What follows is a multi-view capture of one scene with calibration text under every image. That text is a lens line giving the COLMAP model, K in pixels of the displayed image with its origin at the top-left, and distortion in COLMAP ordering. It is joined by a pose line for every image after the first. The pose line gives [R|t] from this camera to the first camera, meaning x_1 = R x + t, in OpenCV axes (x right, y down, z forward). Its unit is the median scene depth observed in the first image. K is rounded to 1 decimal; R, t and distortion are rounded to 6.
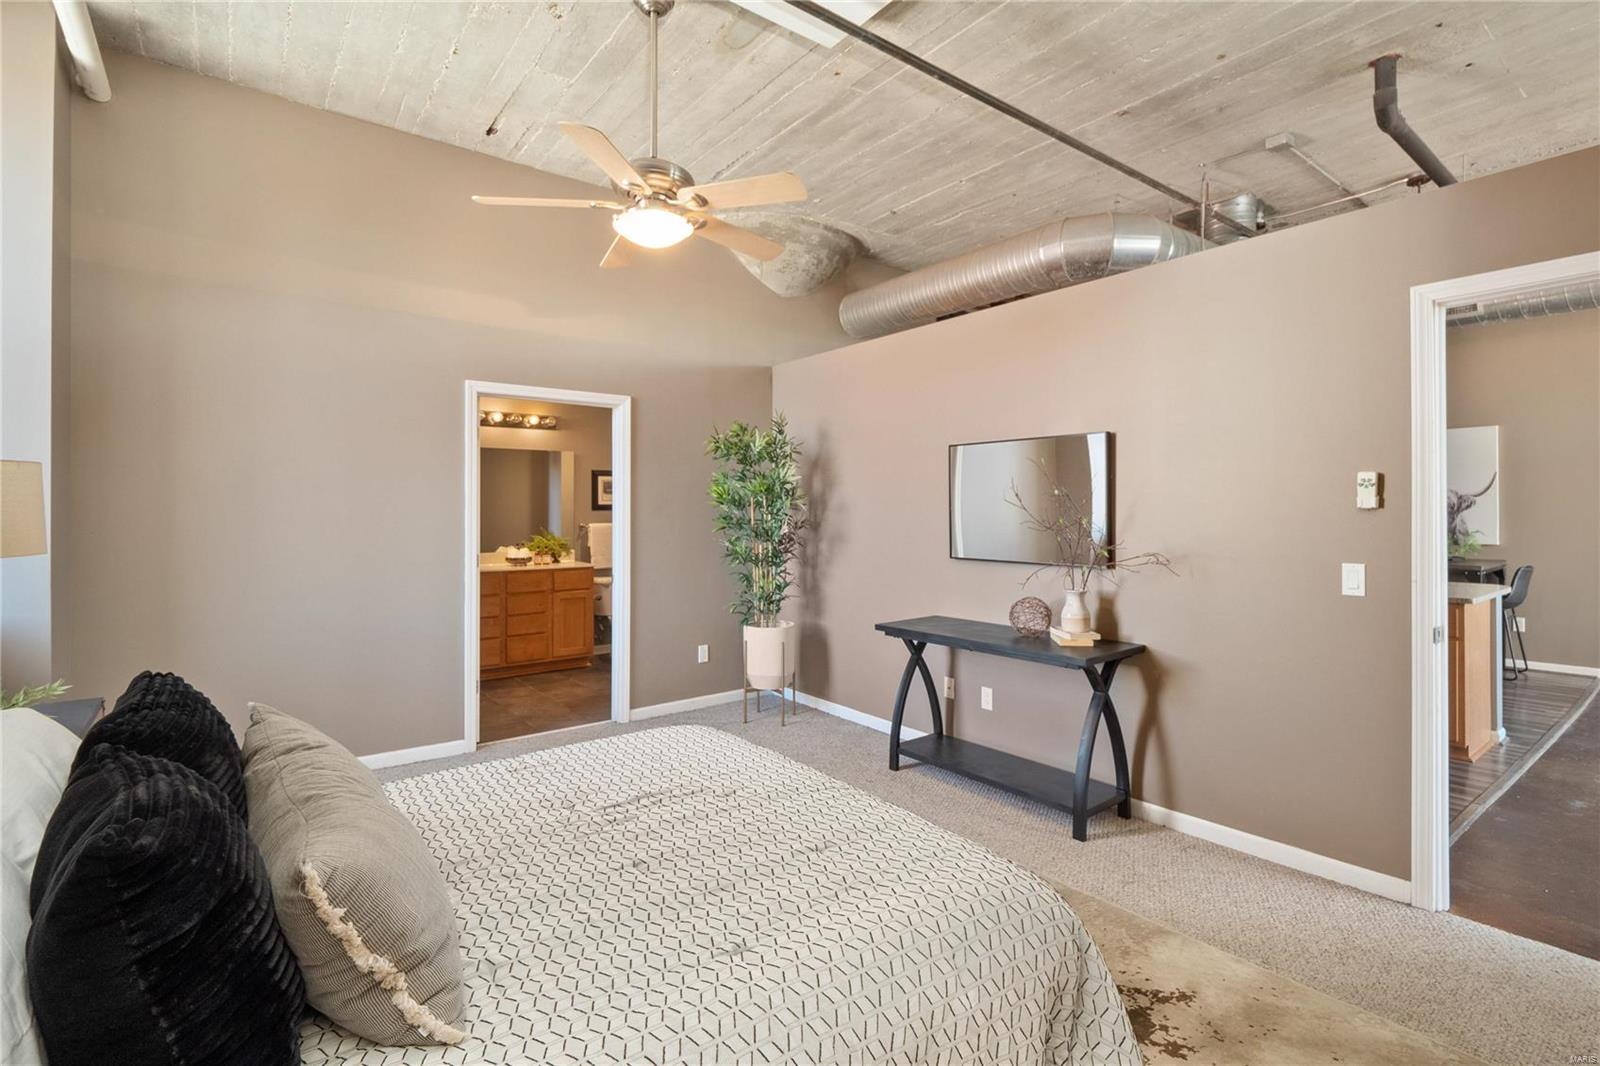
lens RADIAL K [[758.2, 0, 802.1], [0, 758.2, 525.8], [0, 0, 1]] dist [-0.012058, -0.000139]
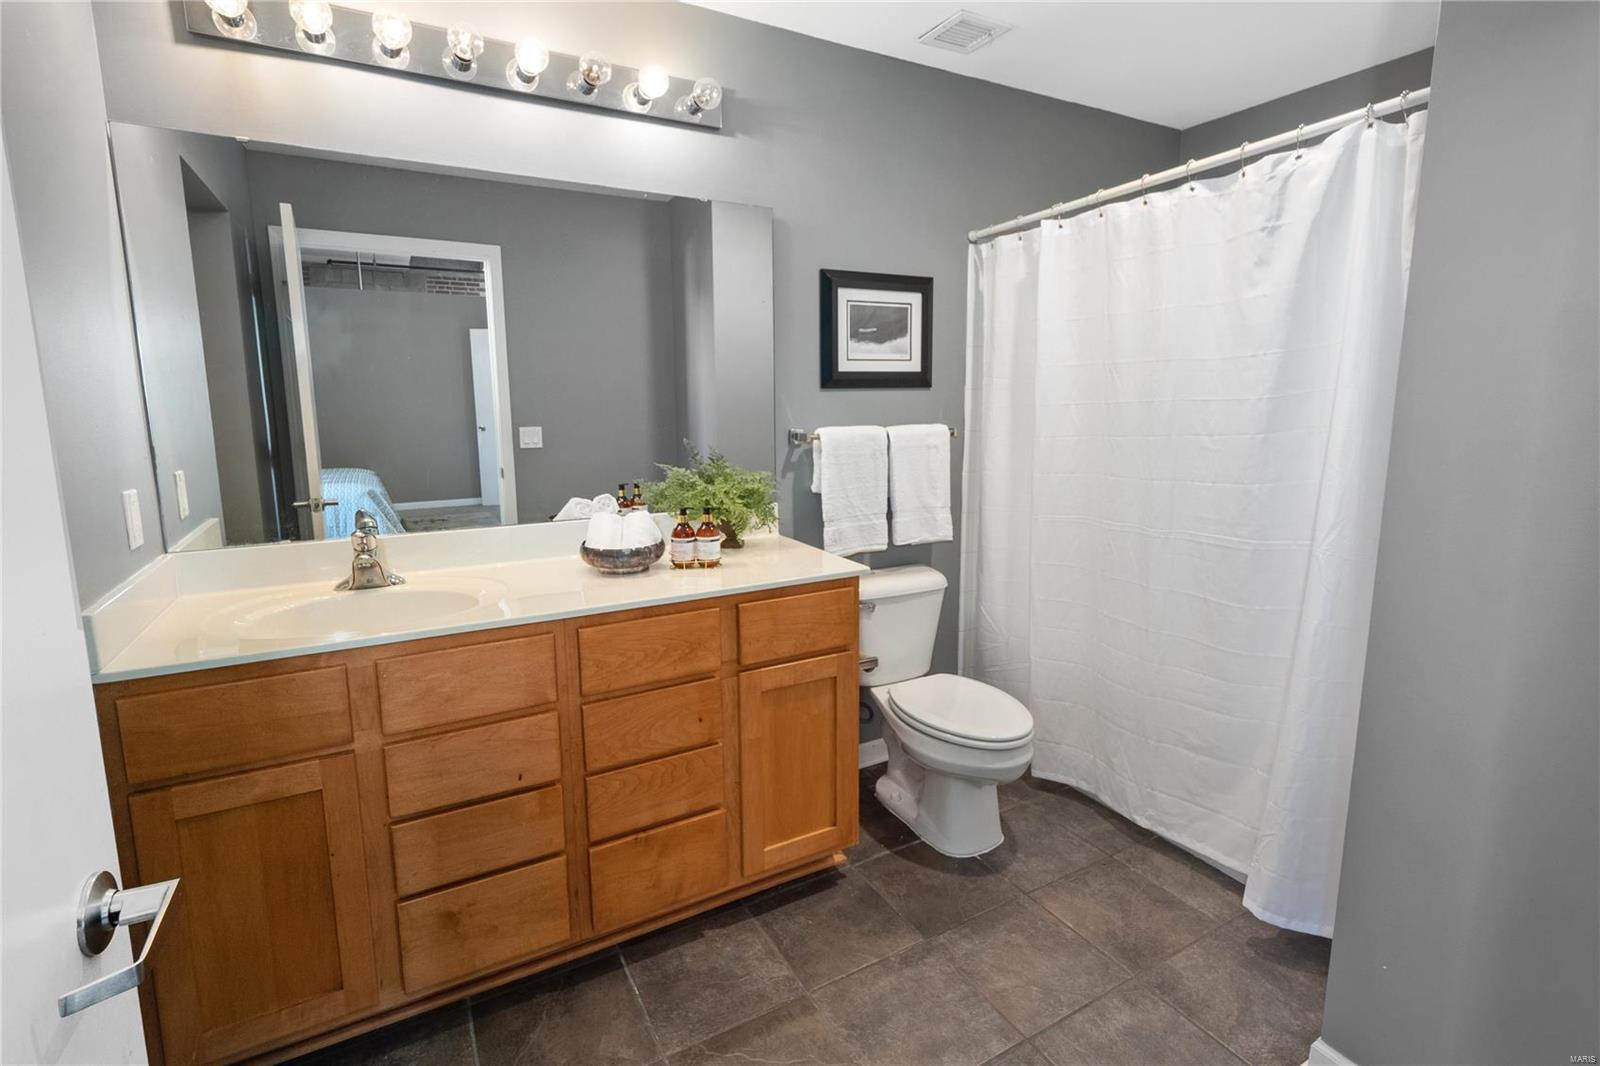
lens RADIAL K [[758.2, 0, 804.6], [0, 758.2, 527.1], [0, 0, 1]] dist [-0.012058, -0.000139]
pose [[0.988991, 0.017596, -0.146928, -0.247662], [0.006101, 0.987212, 0.159295, -0.013690], [0.147852, -0.158437, 0.976236, 0.687757]]
